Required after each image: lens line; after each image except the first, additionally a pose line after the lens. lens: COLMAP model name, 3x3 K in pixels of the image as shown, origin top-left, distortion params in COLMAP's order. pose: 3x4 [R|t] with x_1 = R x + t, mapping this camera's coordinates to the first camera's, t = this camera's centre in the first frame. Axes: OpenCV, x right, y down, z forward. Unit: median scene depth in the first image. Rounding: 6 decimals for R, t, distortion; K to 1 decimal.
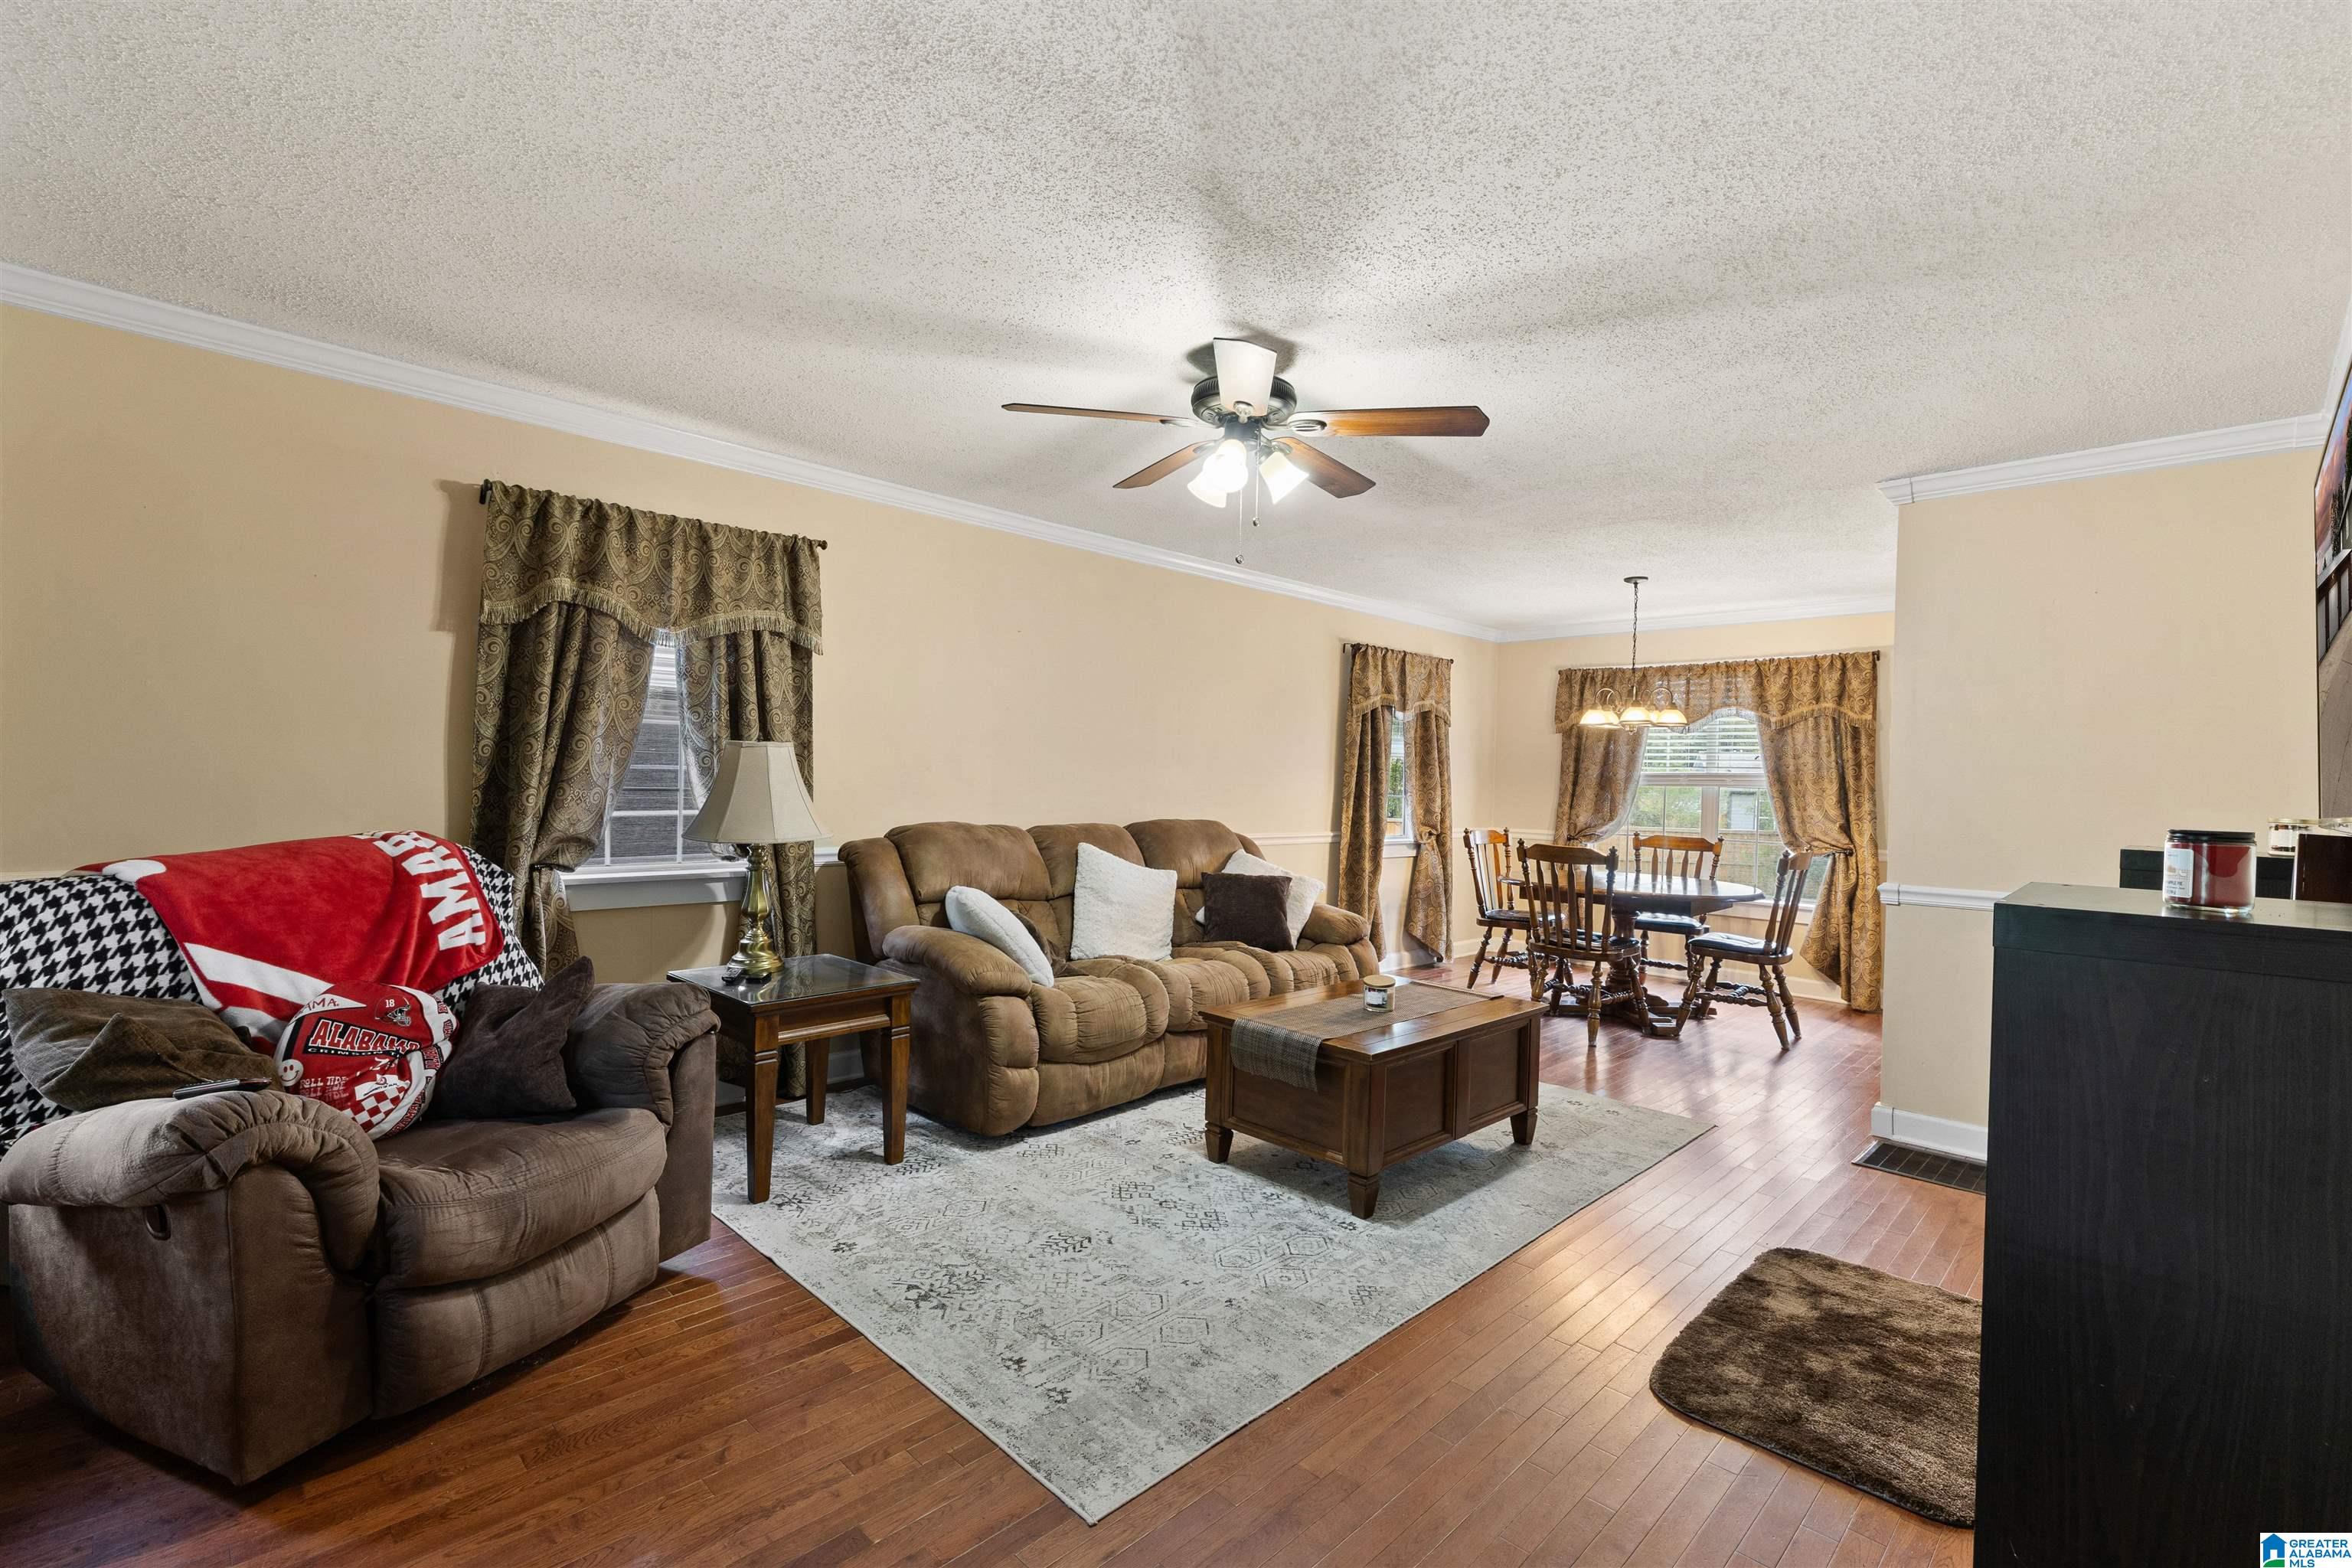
lens RADIAL K [[1014.3, 0, 1179.3], [0, 1014.3, 781.5], [0, 0, 1]] dist [0.001104, -0.000240]
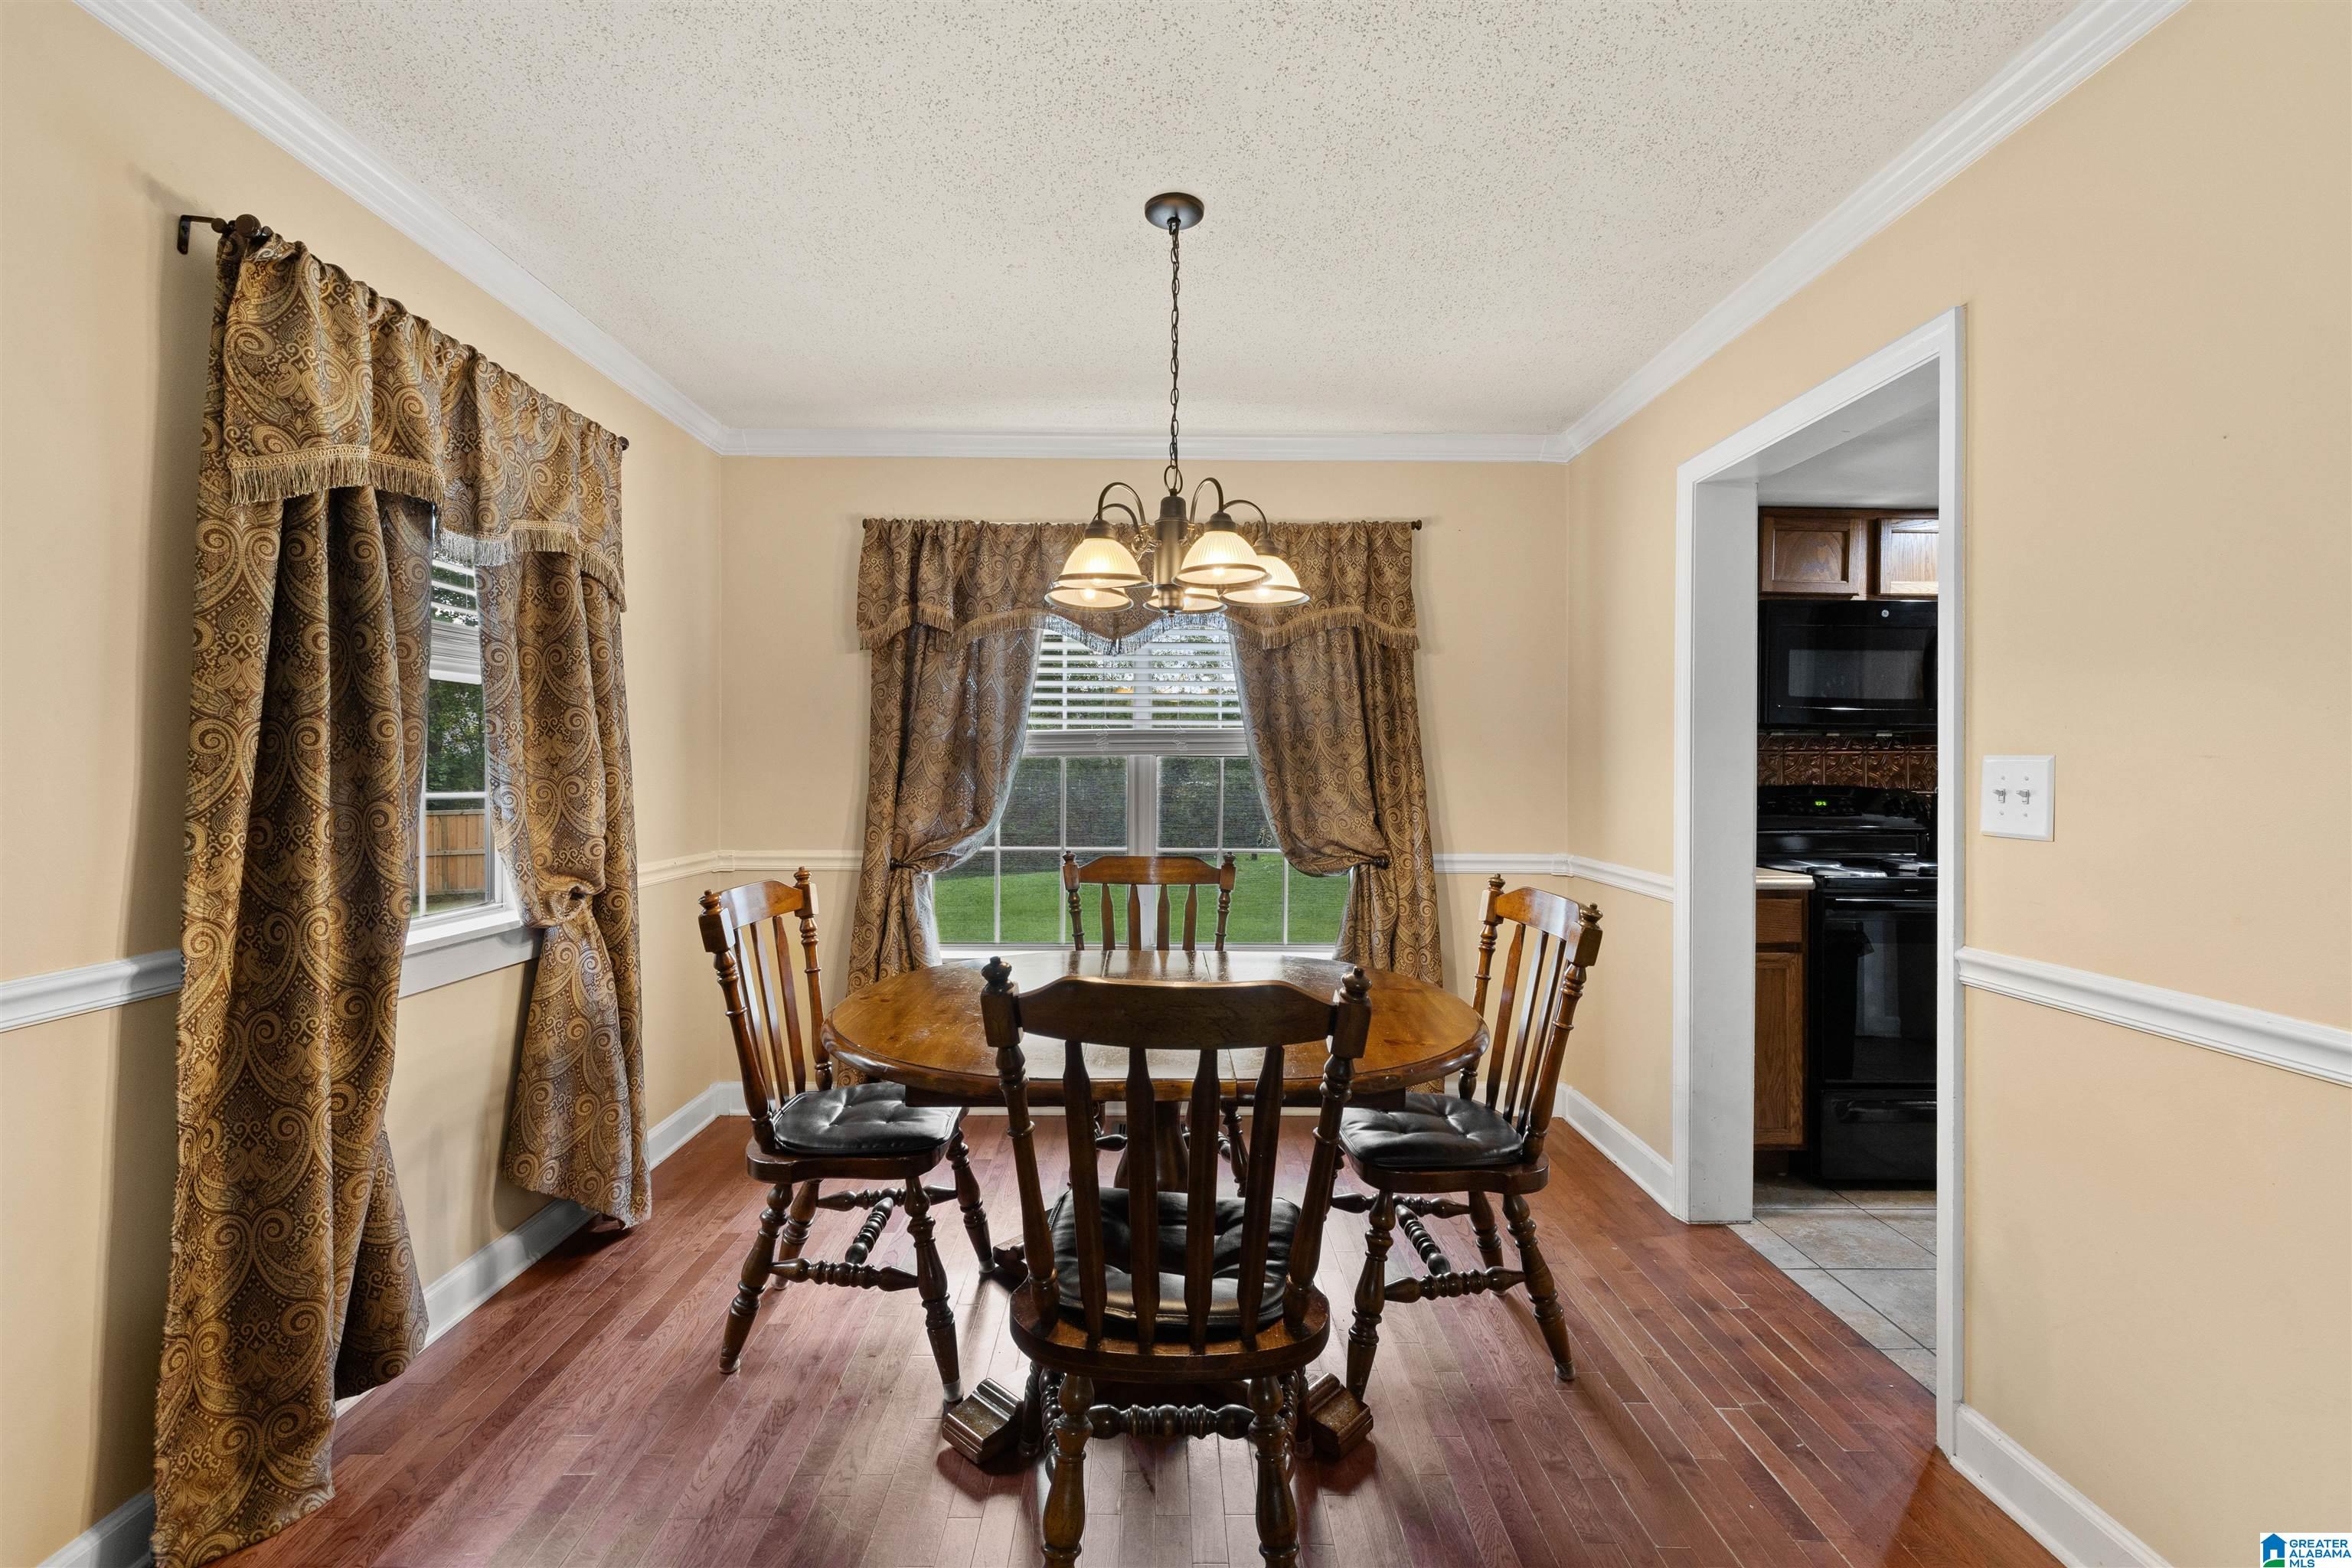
lens RADIAL K [[1014.3, 0, 1185.6], [0, 1014.3, 775.4], [0, 0, 1]] dist [0.001104, -0.000240]
pose [[0.693981, -0.028097, 0.719444, 0.148110], [0.015356, 0.999589, 0.024224, 0.003227], [-0.719829, -0.005763, 0.694127, 0.630501]]
